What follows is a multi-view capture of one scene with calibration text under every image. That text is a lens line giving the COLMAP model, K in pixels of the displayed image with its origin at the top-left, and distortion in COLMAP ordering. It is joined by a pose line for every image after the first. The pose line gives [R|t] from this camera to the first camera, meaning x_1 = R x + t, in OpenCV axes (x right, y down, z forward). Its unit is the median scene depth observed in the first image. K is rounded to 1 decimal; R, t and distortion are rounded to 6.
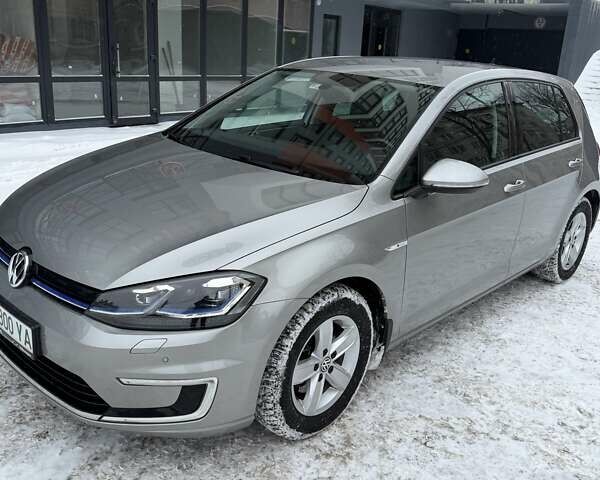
lens RADIAL K [[602.3, 0, 300.0], [0, 602.3, 240.0], [0, 0, 1]] dist [0.173375, -0.359023]
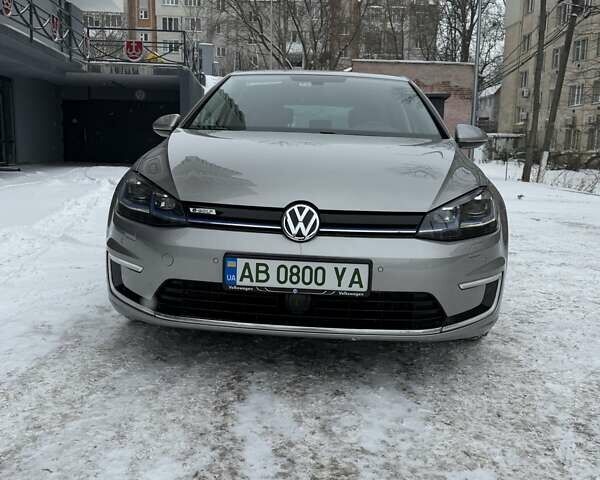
lens RADIAL K [[604.7, 0, 291.7], [0, 604.7, 240.6], [0, 0, 1]] dist [0.172896, -0.401704]
pose [[0.754623, -0.135147, 0.642089, -1.048752], [0.217592, 0.974729, -0.050566, 0.115208], [-0.619029, 0.177872, 0.764960, 0.264968]]
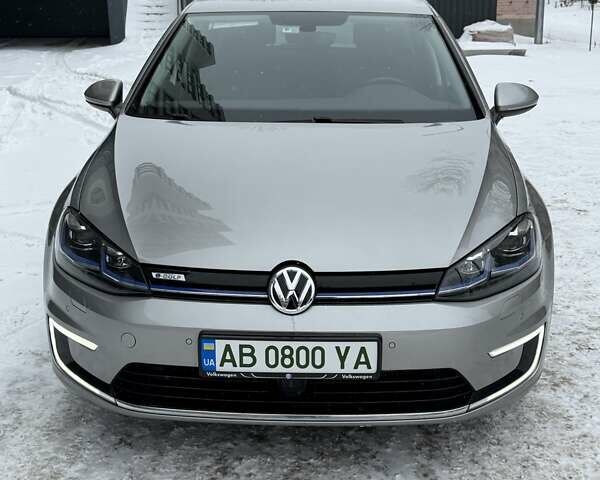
lens RADIAL K [[901.6, 0, 300.0], [0, 901.6, 240.0], [0, 0, 1]] dist [0.112080, -0.104609]
pose [[0.734601, -0.250749, 0.630465, -1.116998], [0.256780, 0.962835, 0.083747, -0.105326], [-0.628033, 0.100370, 0.771686, 0.091225]]
